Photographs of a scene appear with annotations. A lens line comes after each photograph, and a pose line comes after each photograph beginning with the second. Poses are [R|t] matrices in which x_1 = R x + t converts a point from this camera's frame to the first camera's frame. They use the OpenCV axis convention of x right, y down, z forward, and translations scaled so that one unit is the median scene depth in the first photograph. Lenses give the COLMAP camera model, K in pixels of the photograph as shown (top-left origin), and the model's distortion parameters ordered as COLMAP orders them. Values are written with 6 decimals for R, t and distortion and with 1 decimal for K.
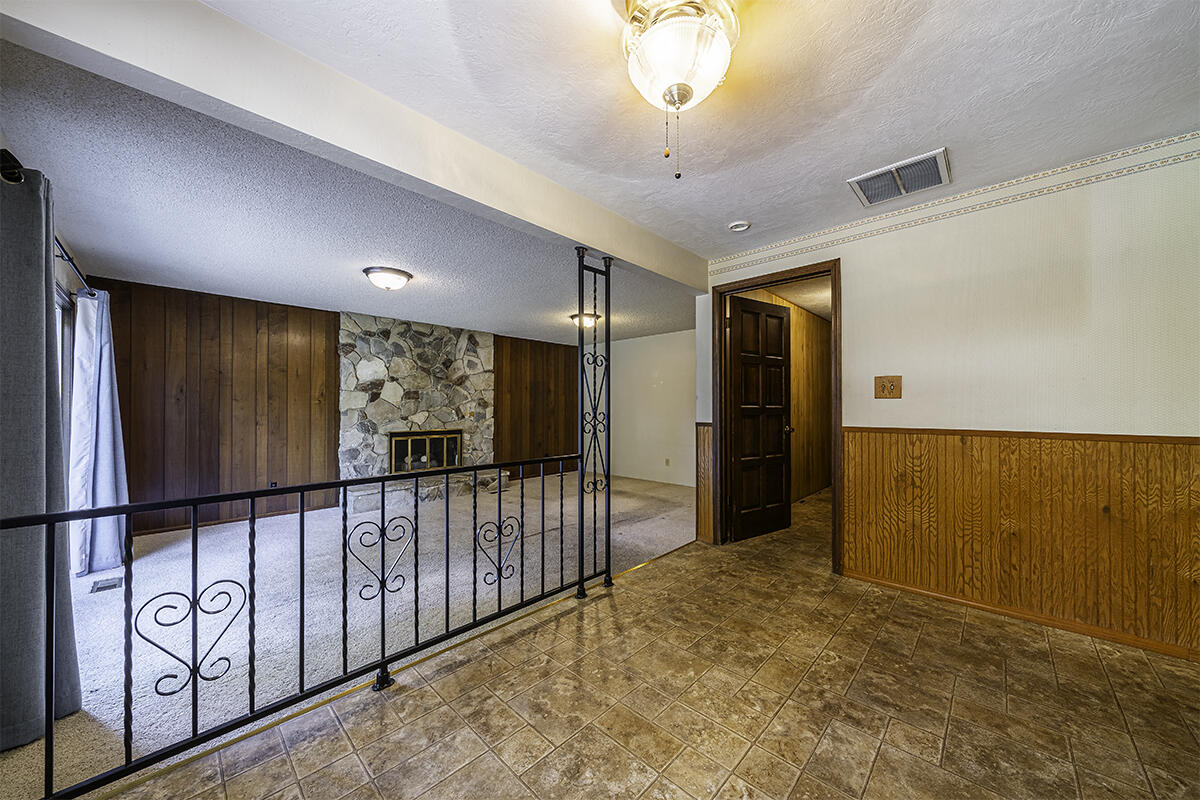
lens RADIAL K [[412.9, 0, 599.5], [0, 412.9, 404.8], [0, 0, 1]] dist [-0.000890, -0.000141]
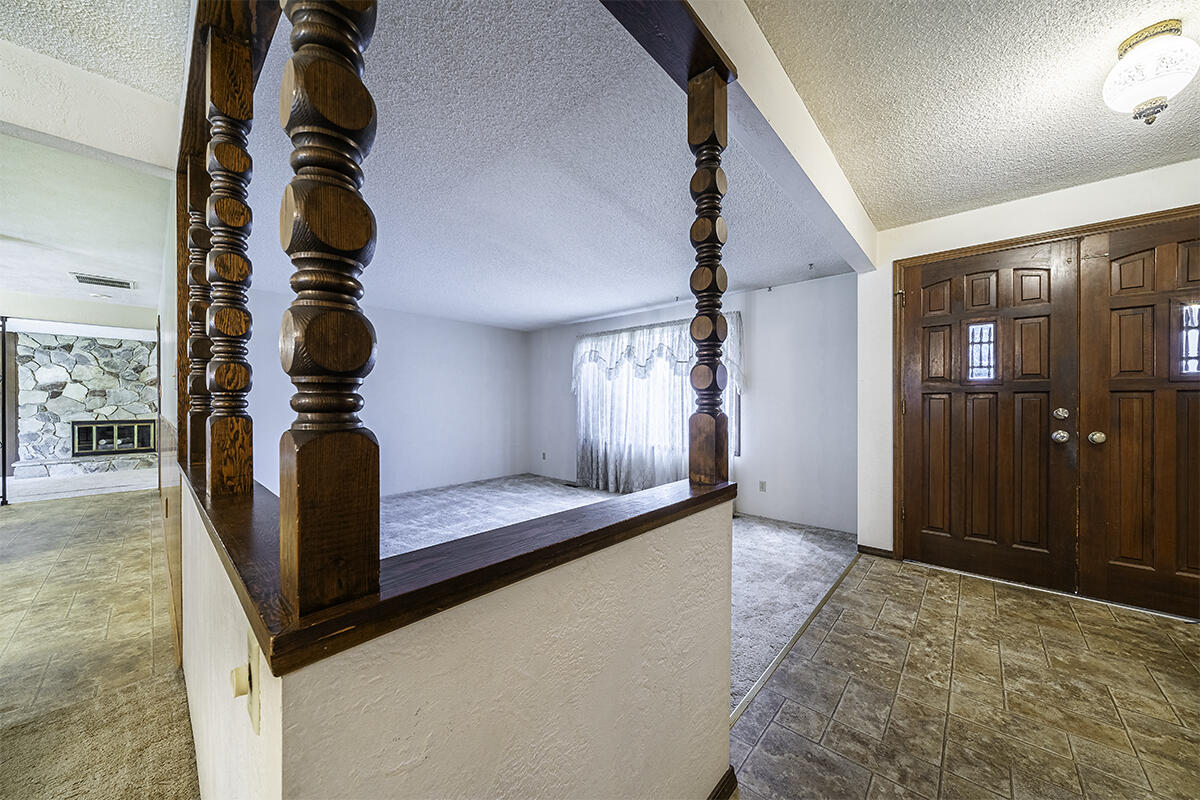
lens RADIAL K [[412.9, 0, 597.2], [0, 412.9, 399.0], [0, 0, 1]] dist [-0.000890, -0.000141]
pose [[0.999240, 0.010444, 0.037565, 1.111928], [-0.010837, 0.999889, 0.010270, -0.035917], [-0.037453, -0.010669, 0.999241, -0.390347]]
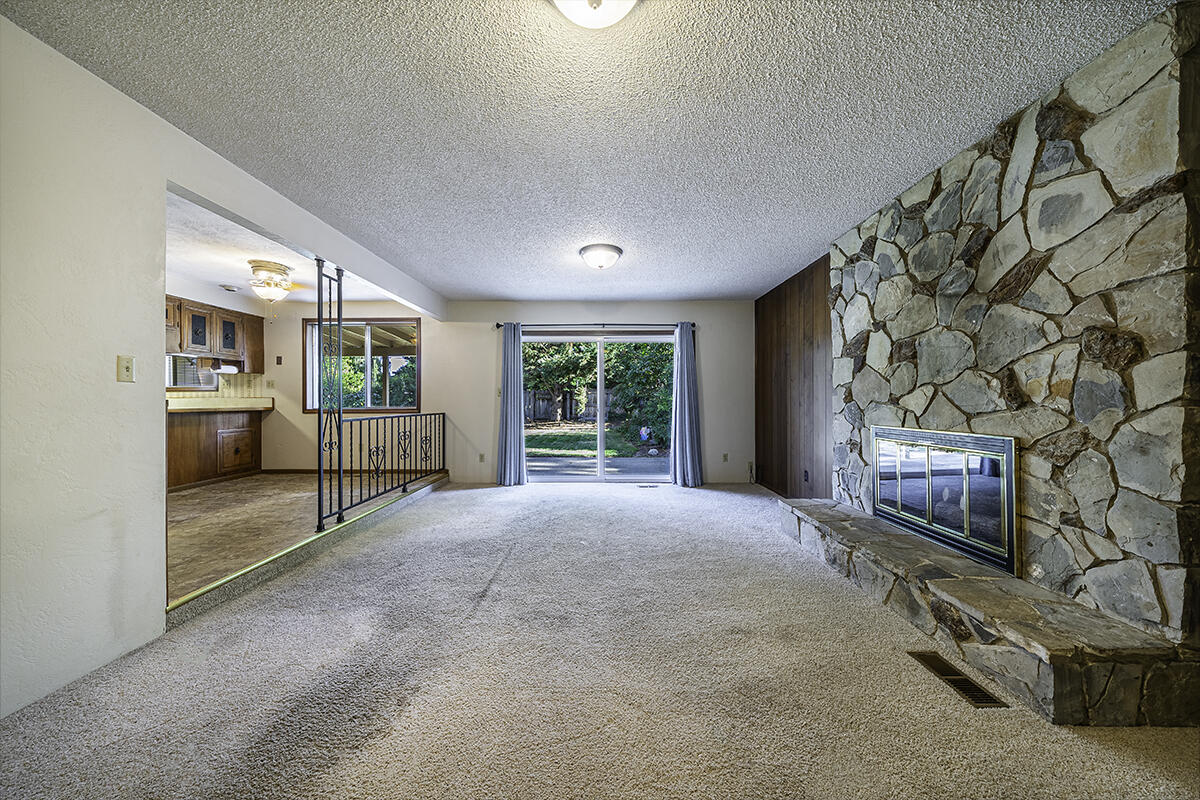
lens RADIAL K [[412.9, 0, 599.7], [0, 412.9, 401.8], [0, 0, 1]] dist [-0.000890, -0.000141]
pose [[-0.724710, 0.006057, -0.689028, 0.116487], [0.012528, 0.999912, -0.004387, 0.031525], [0.688940, -0.011812, -0.724722, 1.106823]]
